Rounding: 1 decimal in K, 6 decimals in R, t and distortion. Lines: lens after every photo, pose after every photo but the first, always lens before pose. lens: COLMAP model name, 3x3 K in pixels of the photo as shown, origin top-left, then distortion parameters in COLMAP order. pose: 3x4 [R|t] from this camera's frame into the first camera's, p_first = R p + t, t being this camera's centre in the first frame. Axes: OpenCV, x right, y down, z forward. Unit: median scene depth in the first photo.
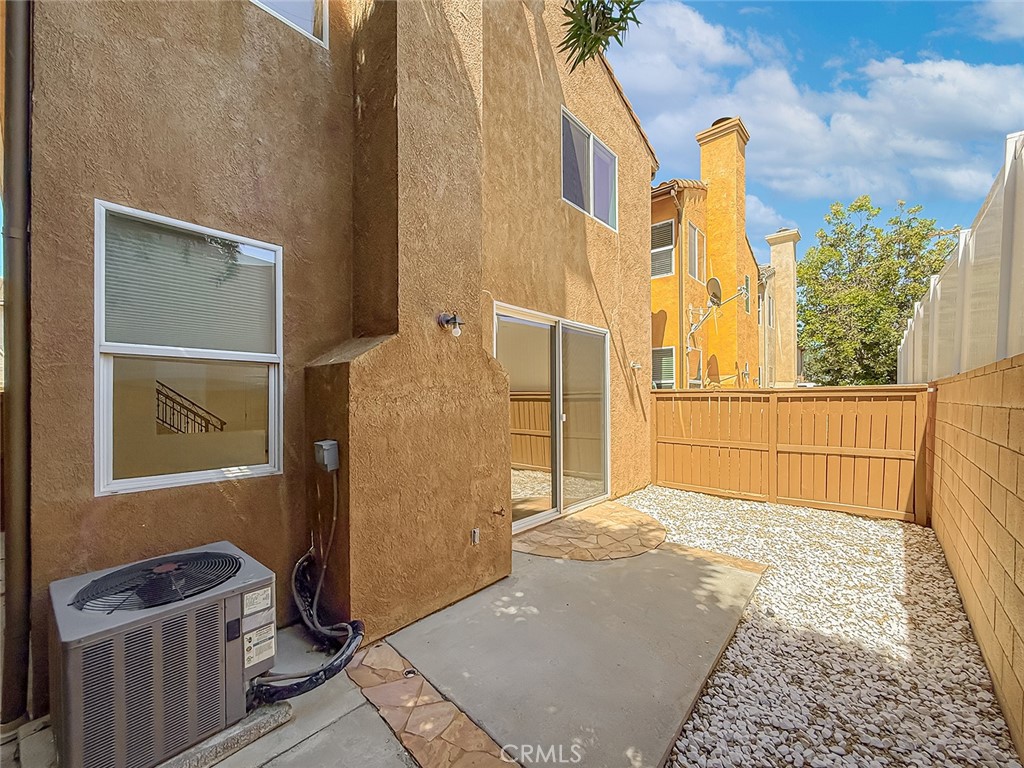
lens RADIAL K [[411.9, 0, 513.6], [0, 411.9, 399.2], [0, 0, 1]] dist [0.001070, 0.000170]
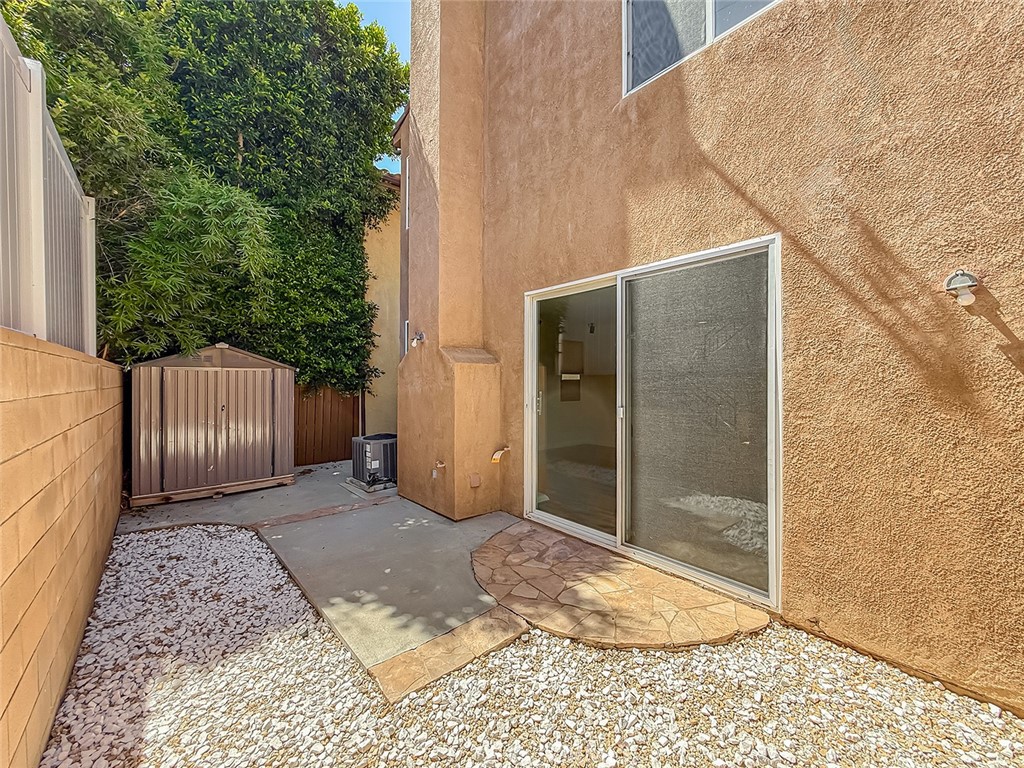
lens RADIAL K [[409.3, 0, 512.0], [0, 409.3, 384.0], [0, 0, 1]] dist [-0.000723, -0.000005]
pose [[-0.136895, 0.004477, -0.990575, 0.867283], [-0.006668, 0.999963, 0.005441, -0.006260], [0.990563, 0.007350, -0.136861, 0.952106]]
